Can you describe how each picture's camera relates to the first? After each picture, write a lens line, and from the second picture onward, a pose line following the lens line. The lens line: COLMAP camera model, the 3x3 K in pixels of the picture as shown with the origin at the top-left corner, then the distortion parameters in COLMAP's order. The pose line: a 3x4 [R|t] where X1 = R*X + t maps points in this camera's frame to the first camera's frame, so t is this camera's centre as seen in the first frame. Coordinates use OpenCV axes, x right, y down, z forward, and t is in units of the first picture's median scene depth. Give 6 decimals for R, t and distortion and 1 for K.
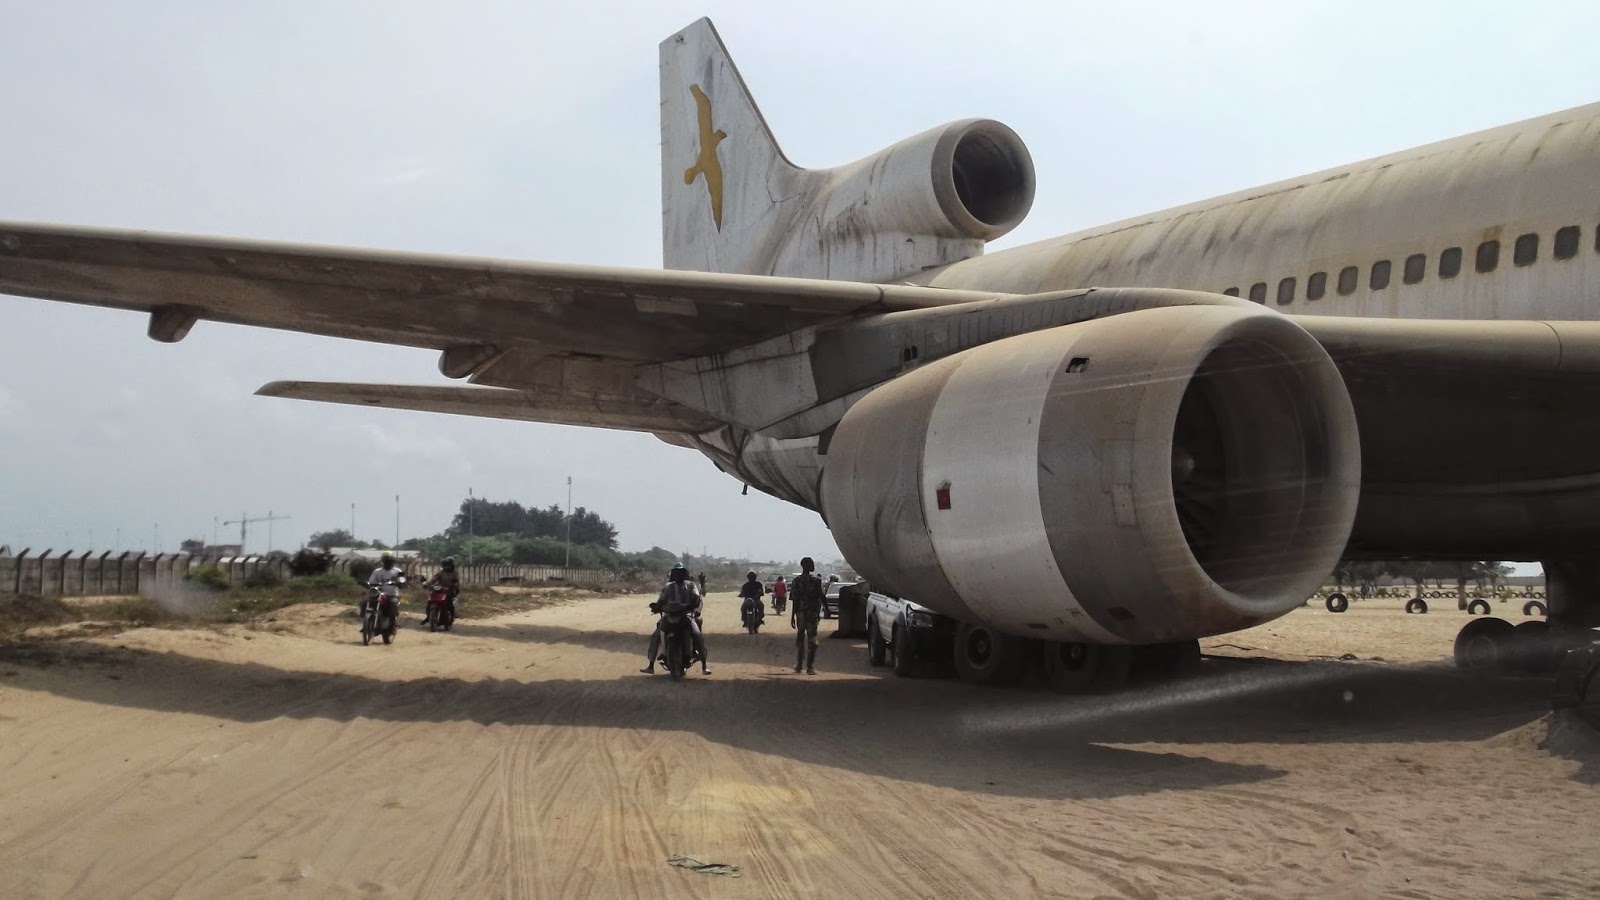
lens RADIAL K [[1553.3, 0, 800.0], [0, 1553.3, 450.0], [0, 0, 1]] dist [0.006401, 0.000672]
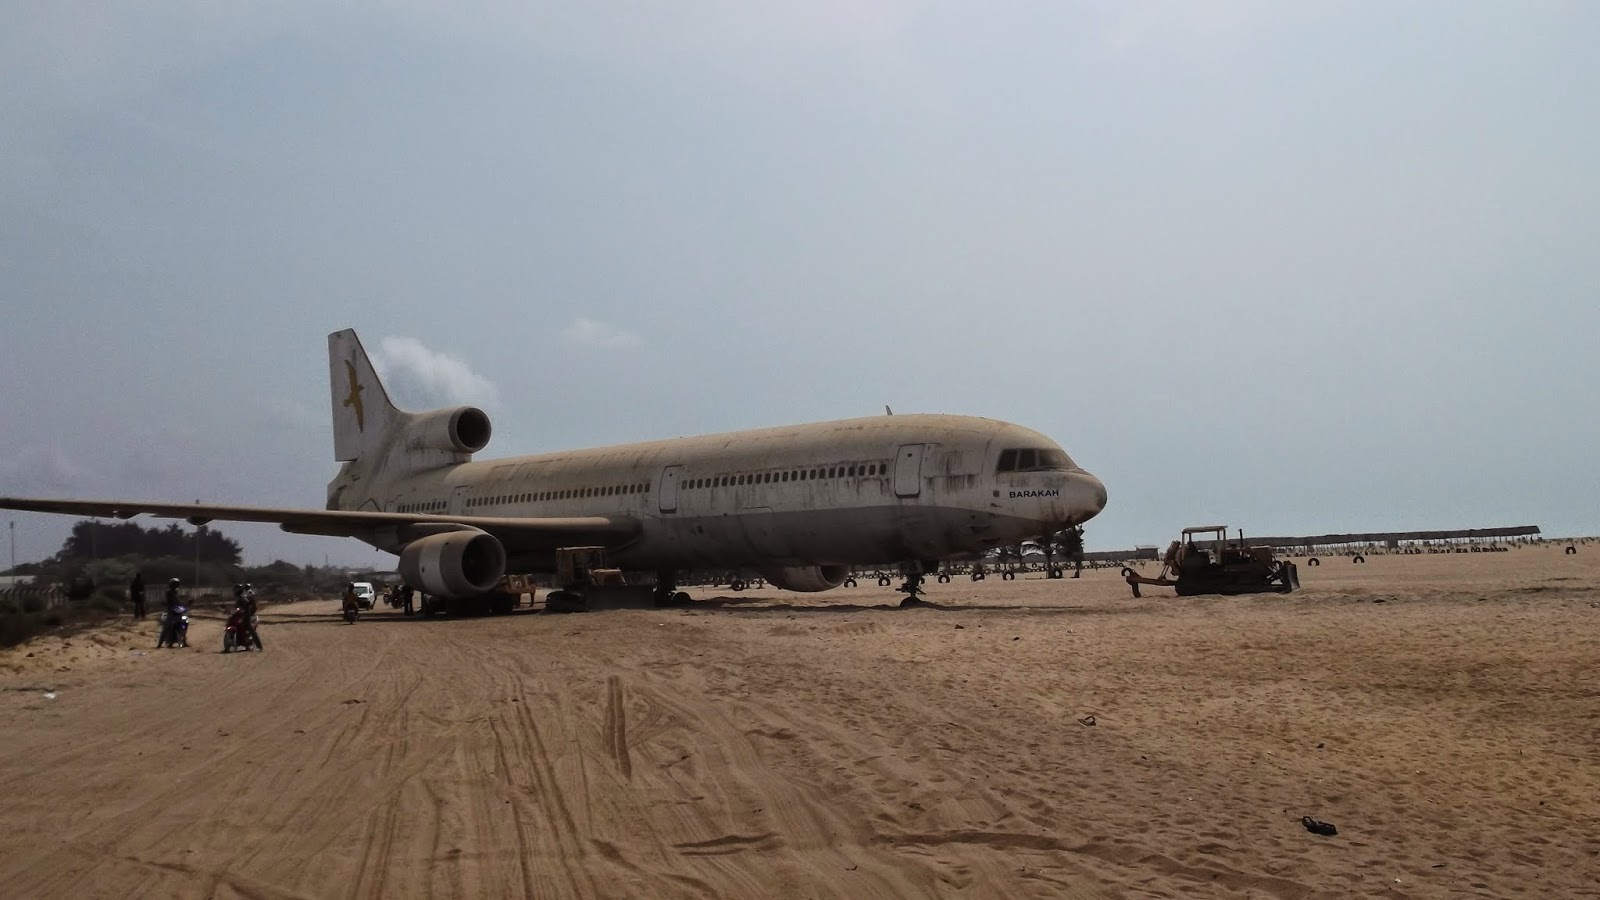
lens RADIAL K [[1553.3, 0, 800.0], [0, 1553.3, 450.0], [0, 0, 1]] dist [0.006401, 0.000672]
pose [[0.971825, -0.028317, 0.233995, 0.033679], [0.027881, 0.999598, 0.005168, -0.101513], [-0.234047, 0.001501, 0.972224, -1.205477]]
